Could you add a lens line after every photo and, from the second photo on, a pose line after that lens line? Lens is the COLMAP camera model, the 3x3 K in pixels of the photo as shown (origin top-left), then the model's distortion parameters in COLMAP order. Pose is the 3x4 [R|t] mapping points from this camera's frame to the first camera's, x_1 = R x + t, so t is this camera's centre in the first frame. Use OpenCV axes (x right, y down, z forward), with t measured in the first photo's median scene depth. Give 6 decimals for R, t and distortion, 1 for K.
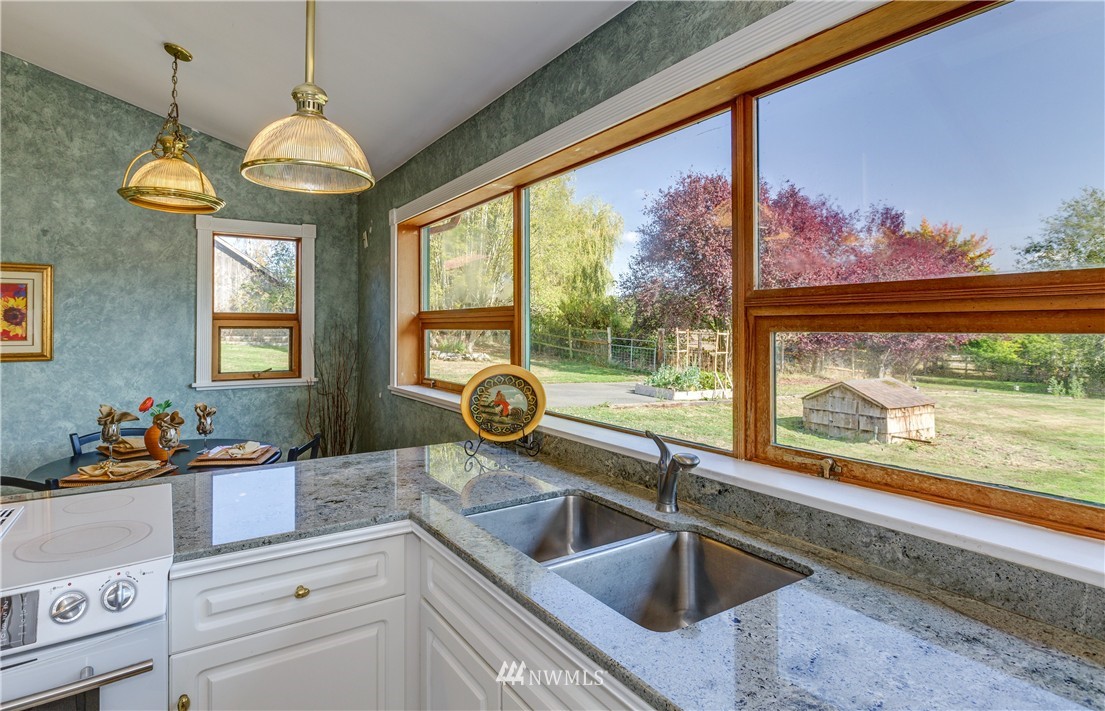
lens RADIAL K [[579.0, 0, 550.5], [0, 579.0, 320.4], [0, 0, 1]] dist [0.003745, -0.006839]
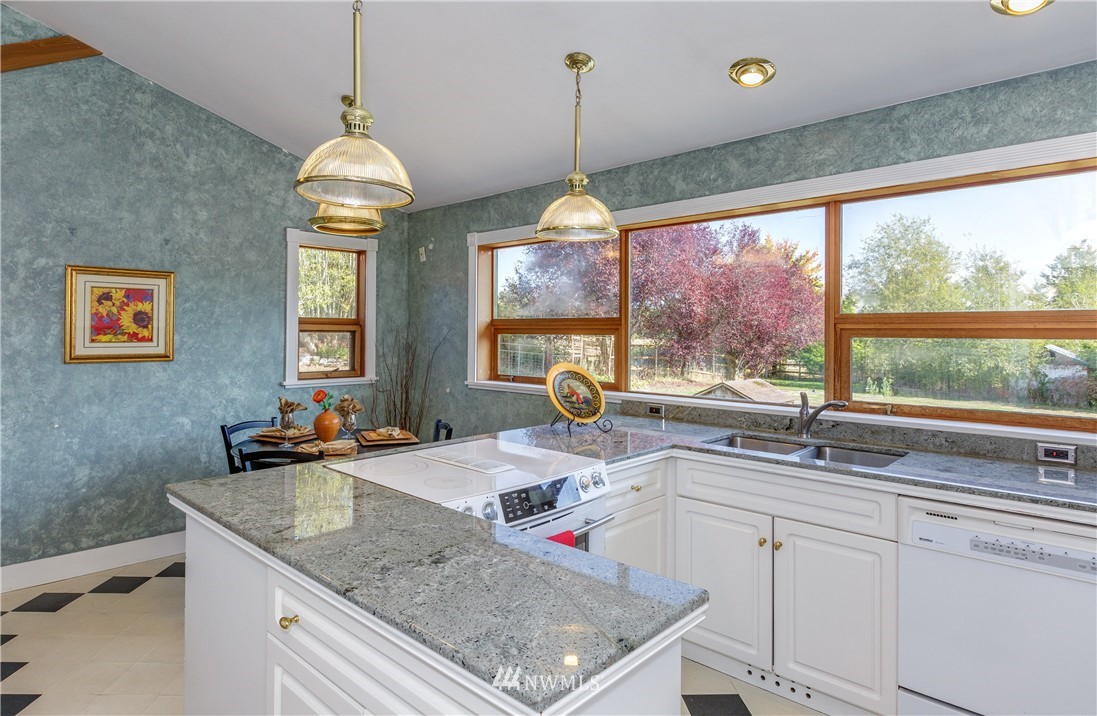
lens RADIAL K [[619.9, 0, 547.0], [0, 619.9, 326.7], [0, 0, 1]] dist [0.001670, 0.001091]
pose [[0.969150, 0.009265, 0.246296, -0.456944], [-0.010145, 0.999946, 0.002307, -0.003772], [-0.246261, -0.004735, 0.969192, -0.283366]]
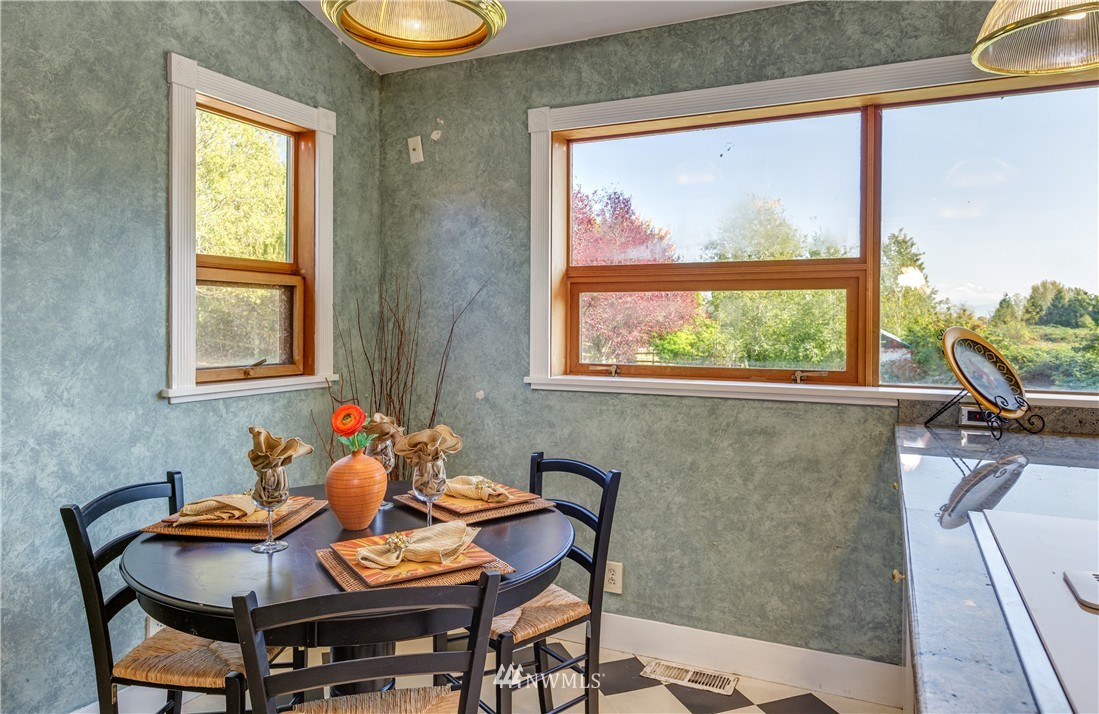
lens RADIAL K [[710.4, 0, 583.3], [0, 710.4, 327.1], [0, 0, 1]] dist [0.001617, -0.002198]
pose [[0.838497, -0.001232, 0.544905, -0.702014], [-0.010087, 0.999791, 0.017782, 0.043012], [-0.544813, -0.020407, 0.838309, 0.309237]]
